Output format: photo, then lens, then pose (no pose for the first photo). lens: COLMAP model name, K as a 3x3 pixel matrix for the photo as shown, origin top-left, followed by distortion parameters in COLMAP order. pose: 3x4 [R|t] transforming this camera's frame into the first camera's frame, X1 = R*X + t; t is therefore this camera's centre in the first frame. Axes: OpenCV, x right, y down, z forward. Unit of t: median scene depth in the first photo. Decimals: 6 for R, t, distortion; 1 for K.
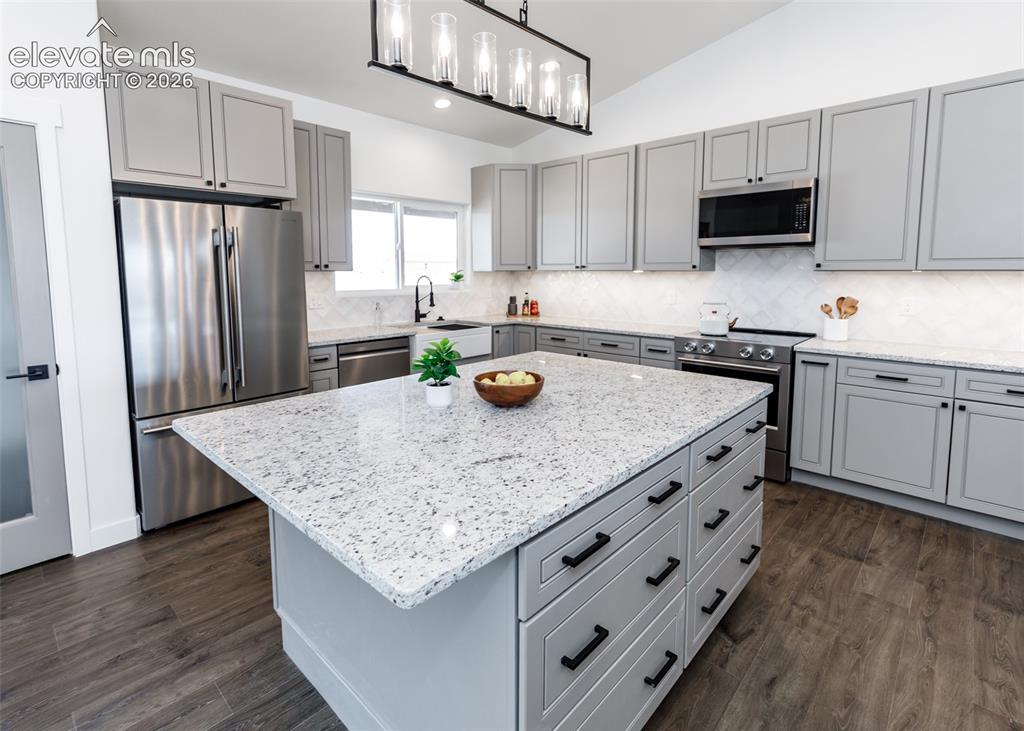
lens RADIAL K [[471.0, 0, 522.1], [0, 471.0, 321.3], [0, 0, 1]] dist [0.004327, -0.000231]
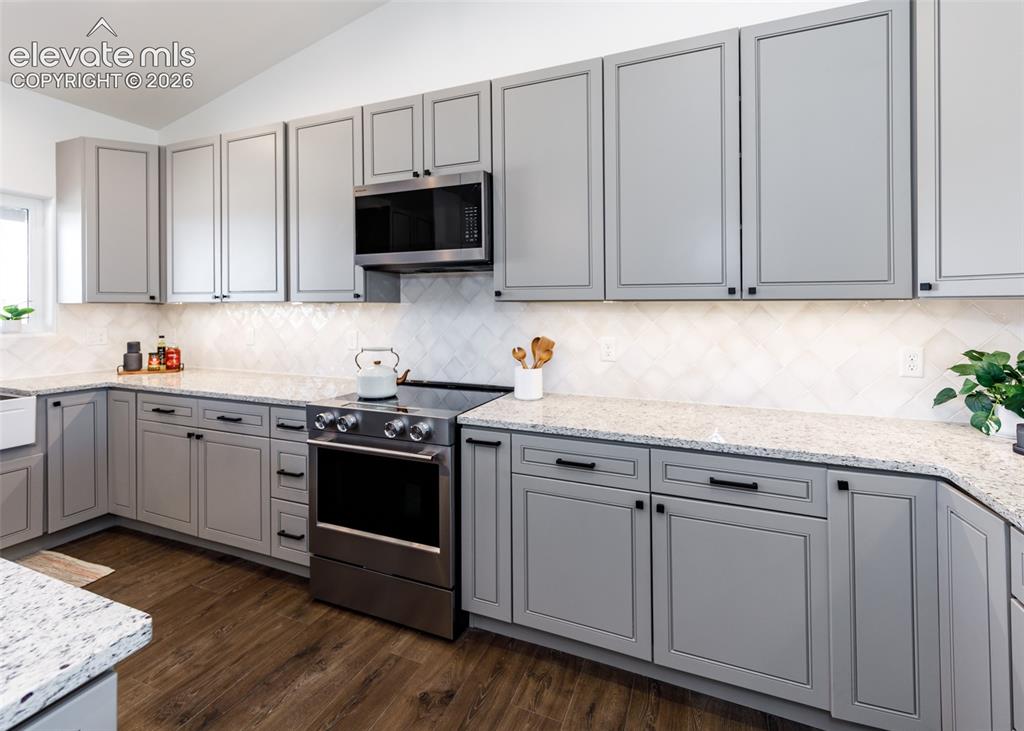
lens RADIAL K [[452.1, 0, 516.4], [0, 452.1, 310.5], [0, 0, 1]] dist [0.005569, 0.001129]
pose [[0.932121, 0.002152, 0.362140, 0.430164], [0.035450, 0.994638, -0.097157, -0.028287], [-0.360407, 0.103400, 0.927047, 0.385299]]
